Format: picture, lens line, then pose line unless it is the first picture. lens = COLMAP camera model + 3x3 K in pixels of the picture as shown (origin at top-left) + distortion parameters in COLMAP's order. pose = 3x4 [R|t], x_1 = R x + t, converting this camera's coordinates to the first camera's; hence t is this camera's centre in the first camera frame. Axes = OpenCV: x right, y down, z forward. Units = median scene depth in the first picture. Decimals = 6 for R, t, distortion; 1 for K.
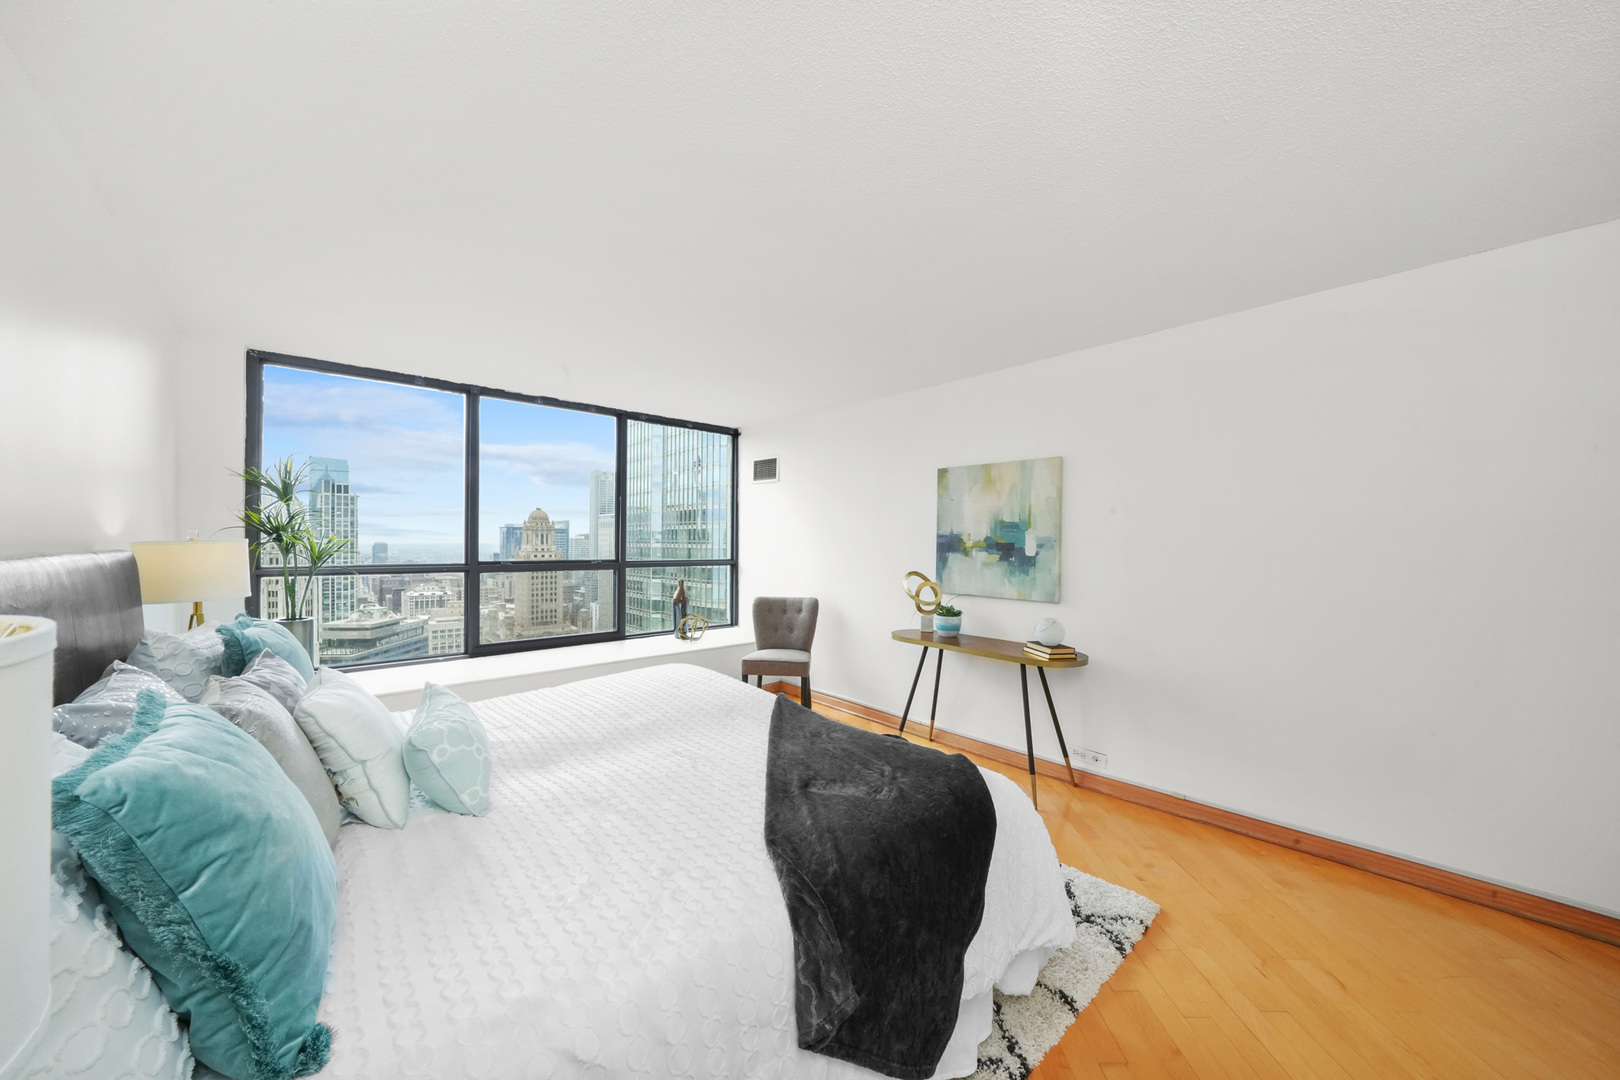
lens RADIAL K [[562.6, 0, 807.7], [0, 562.6, 540.6], [0, 0, 1]] dist [-0.026639, 0.001705]
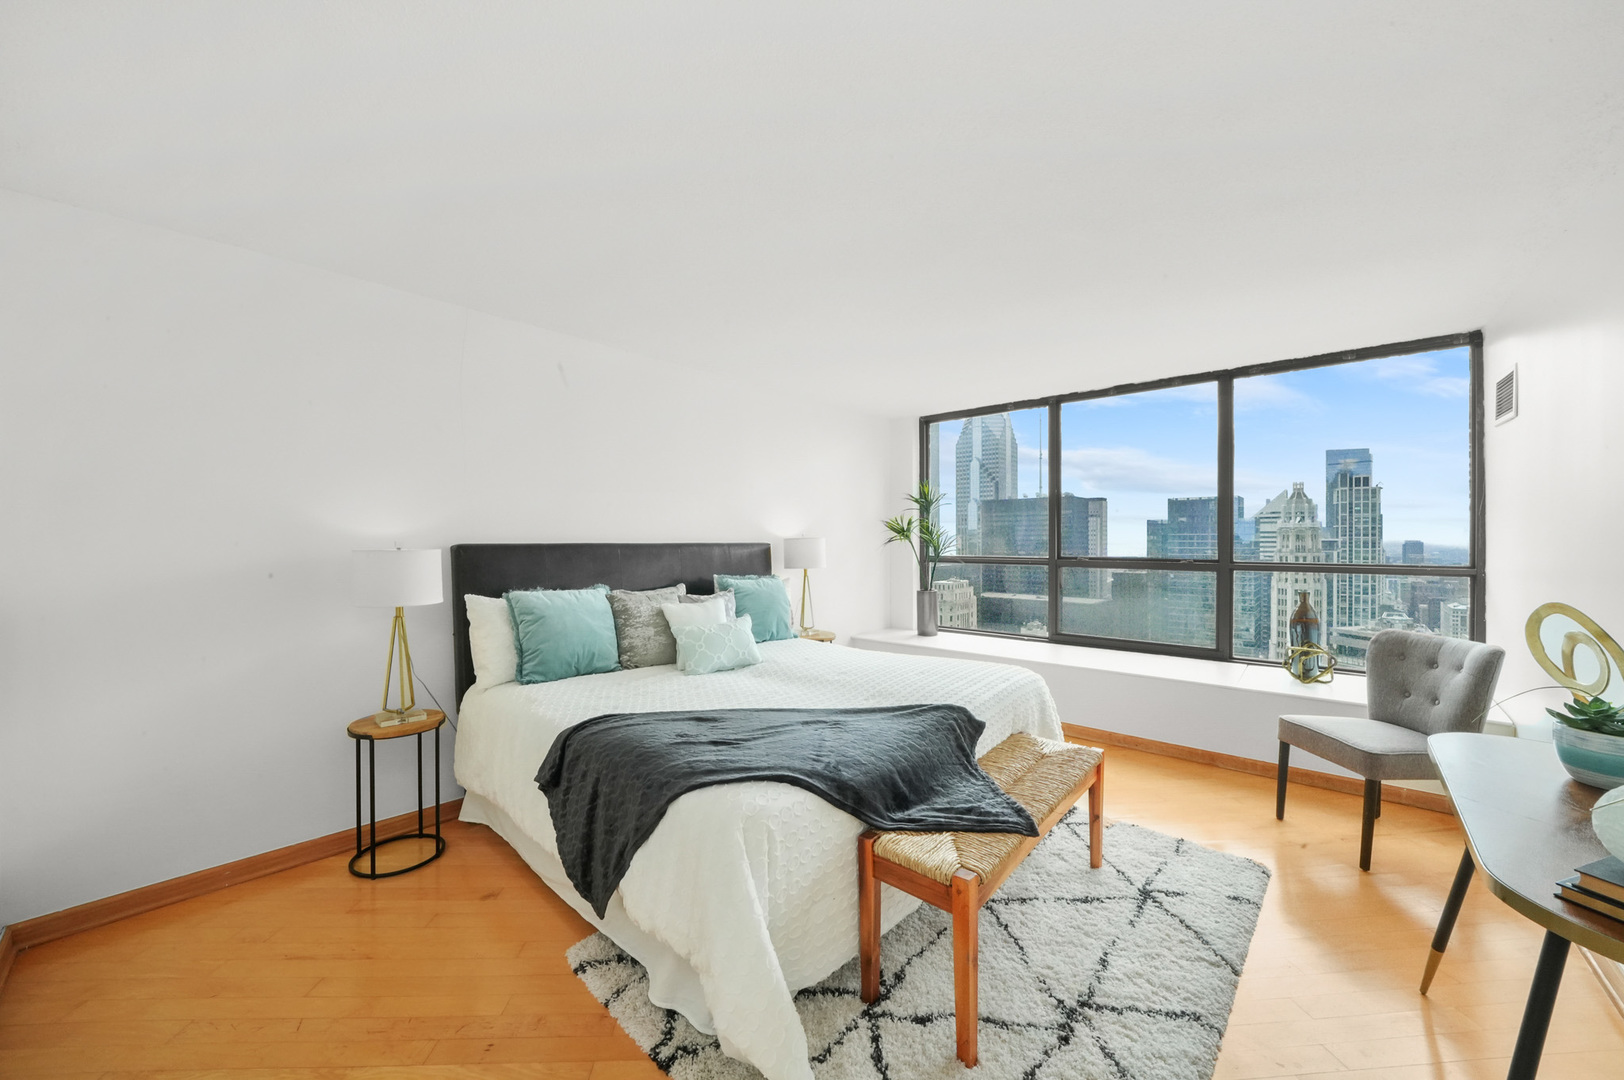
lens RADIAL K [[592.4, 0, 809.7], [0, 592.4, 541.6], [0, 0, 1]] dist [-0.019276, 0.000149]
pose [[0.106752, -0.001842, -0.994284, 0.572180], [0.006115, 0.999981, -0.001196, 0.007916], [0.994267, -0.005952, 0.106761, 0.446682]]
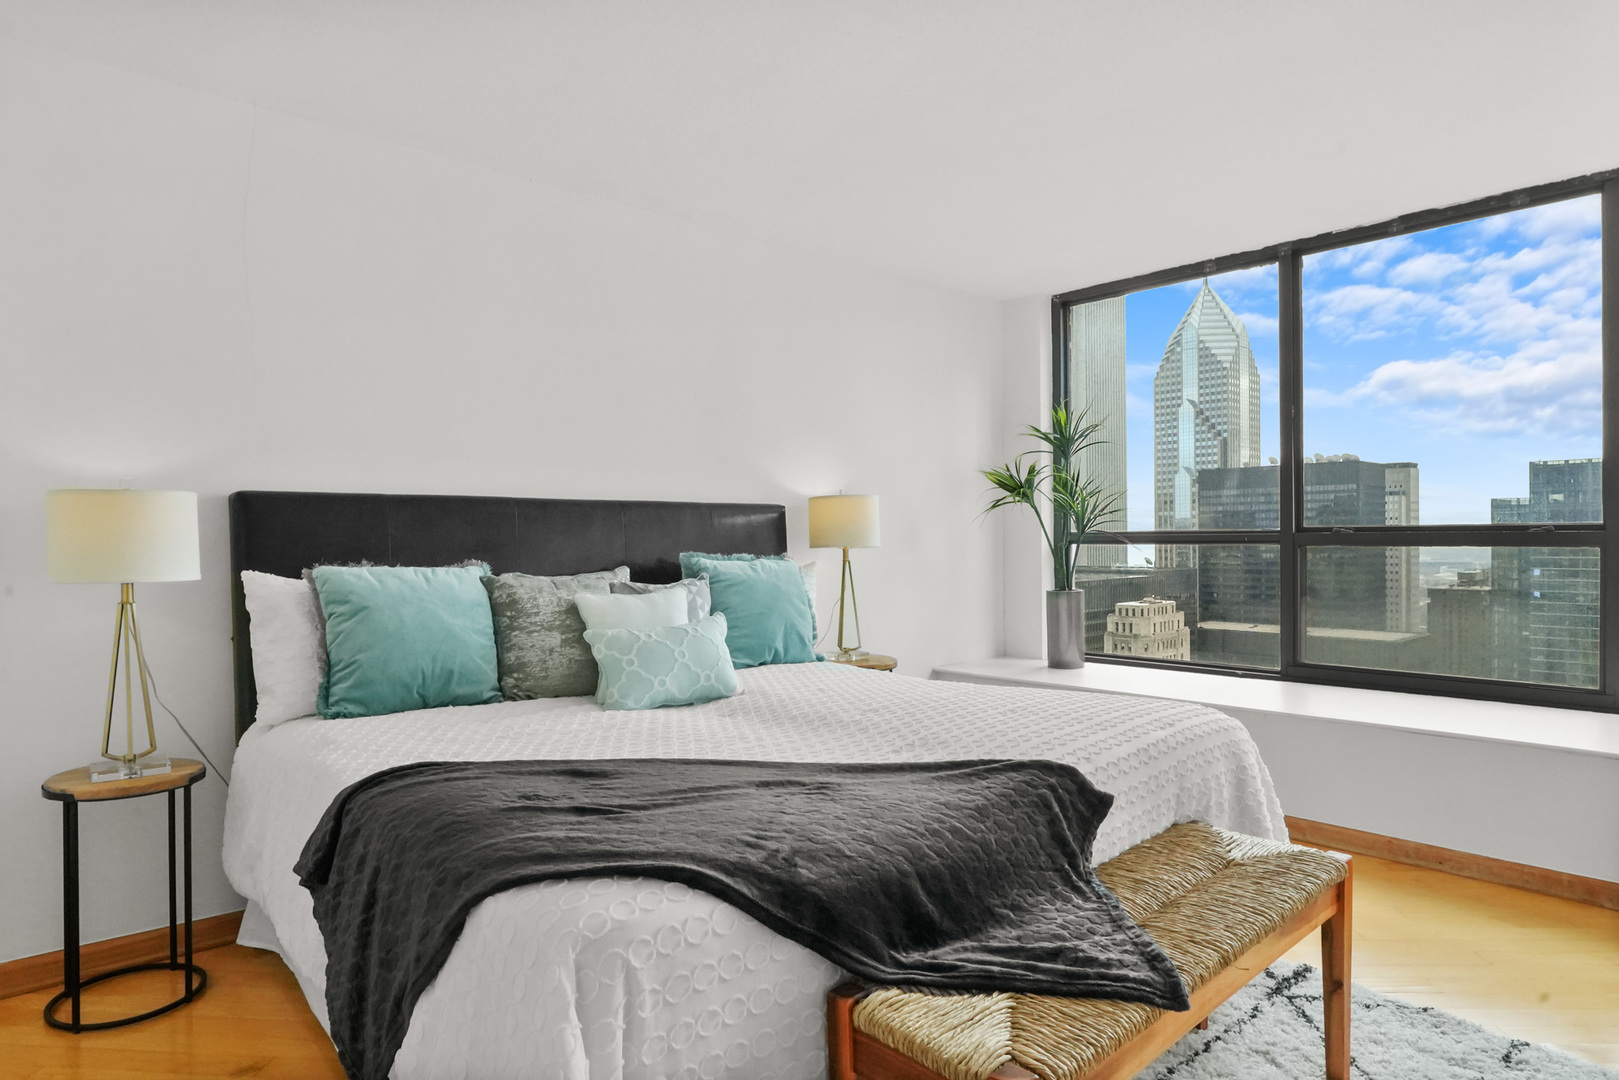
lens RADIAL K [[936.5, 0, 809.5], [0, 936.5, 540.0], [0, 0, 1]] dist [-0.014582, 0.002326]
pose [[-0.005933, -0.003012, -0.999978, 0.499981], [0.012623, 0.999916, -0.003086, 0.054256], [0.999903, -0.012641, -0.005894, 0.530073]]
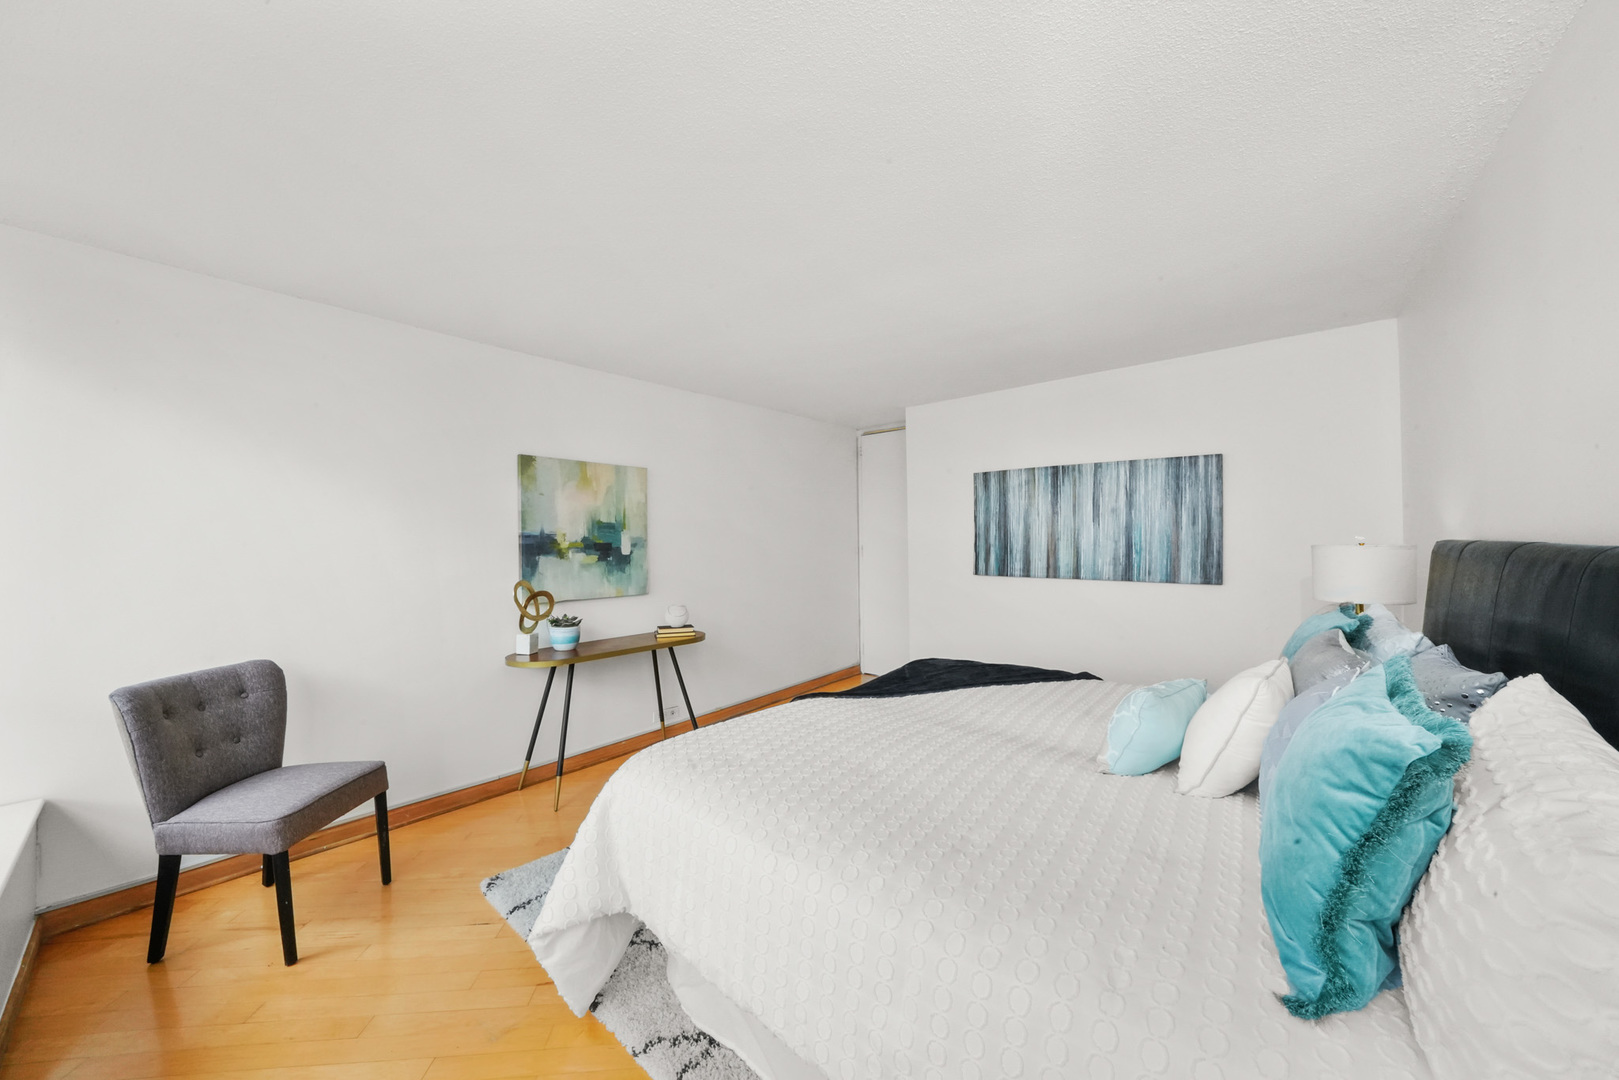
lens RADIAL K [[562.3, 0, 807.2], [0, 562.3, 540.6], [0, 0, 1]] dist [-0.026639, 0.001705]
pose [[-0.138534, -0.004774, 0.990346, -0.676526], [0.009148, 0.999940, 0.006100, -0.003147], [-0.990315, 0.009905, -0.138482, 0.749573]]
